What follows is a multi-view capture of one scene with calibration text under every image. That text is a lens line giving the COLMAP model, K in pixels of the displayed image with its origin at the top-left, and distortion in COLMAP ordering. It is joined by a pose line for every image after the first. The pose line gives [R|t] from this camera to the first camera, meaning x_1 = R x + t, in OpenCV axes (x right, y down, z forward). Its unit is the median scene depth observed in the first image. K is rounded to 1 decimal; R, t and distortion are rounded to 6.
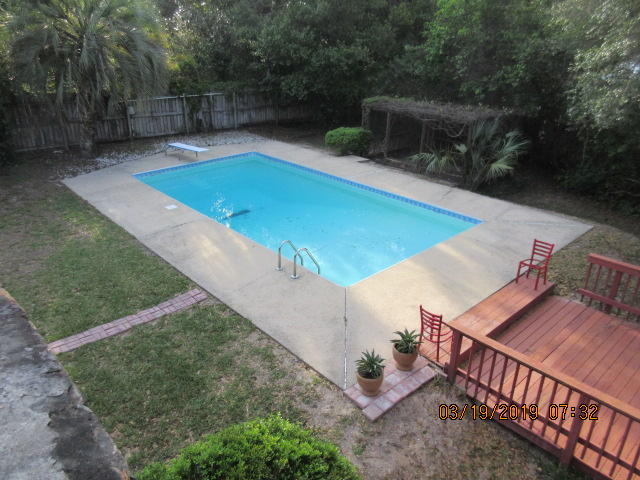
lens RADIAL K [[479.8, 0, 315.8], [0, 479.8, 240.1], [0, 0, 1]] dist [-0.009529, 0.008245]
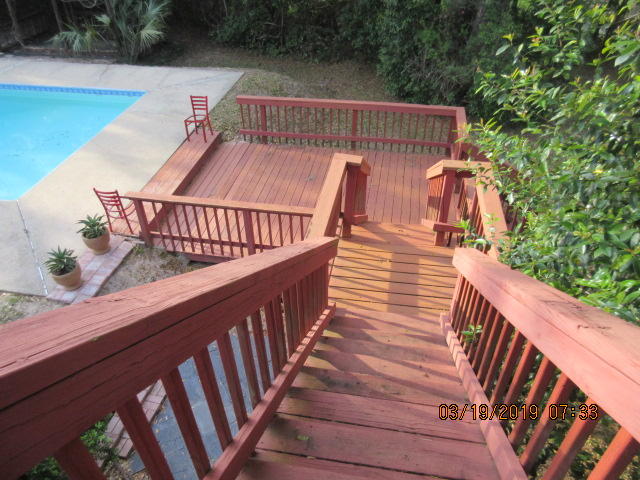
lens RADIAL K [[479.8, 0, 316.6], [0, 479.8, 239.8], [0, 0, 1]] dist [-0.009529, 0.008245]
pose [[0.796548, -0.383286, 0.467550, 0.053322], [0.261173, 0.915622, 0.305654, 0.033409], [-0.545252, -0.121357, 0.829441, -0.060247]]
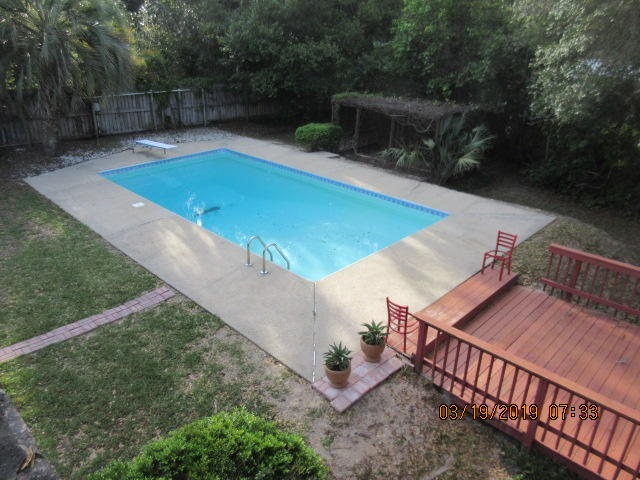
lens RADIAL K [[479.8, 0, 316.0], [0, 479.8, 240.4], [0, 0, 1]] dist [-0.009529, 0.008245]
pose [[0.998491, -0.016818, 0.052281, 0.011656], [0.016500, 0.999843, 0.006507, 0.004556], [-0.052382, -0.005635, 0.998611, -0.001380]]
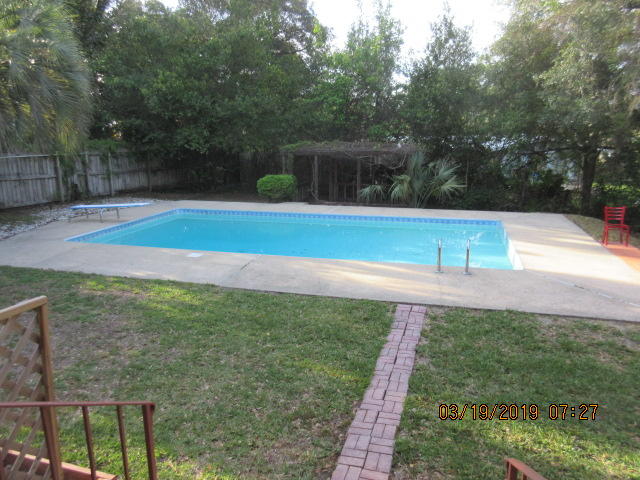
lens RADIAL K [[479.8, 0, 320.5], [0, 479.8, 244.0], [0, 0, 1]] dist [-0.009529, 0.008245]
pose [[0.847235, -0.130296, 0.514990, -0.643398], [0.224837, 0.966292, -0.125412, 0.064817], [-0.481290, 0.222042, 0.847972, 0.327365]]
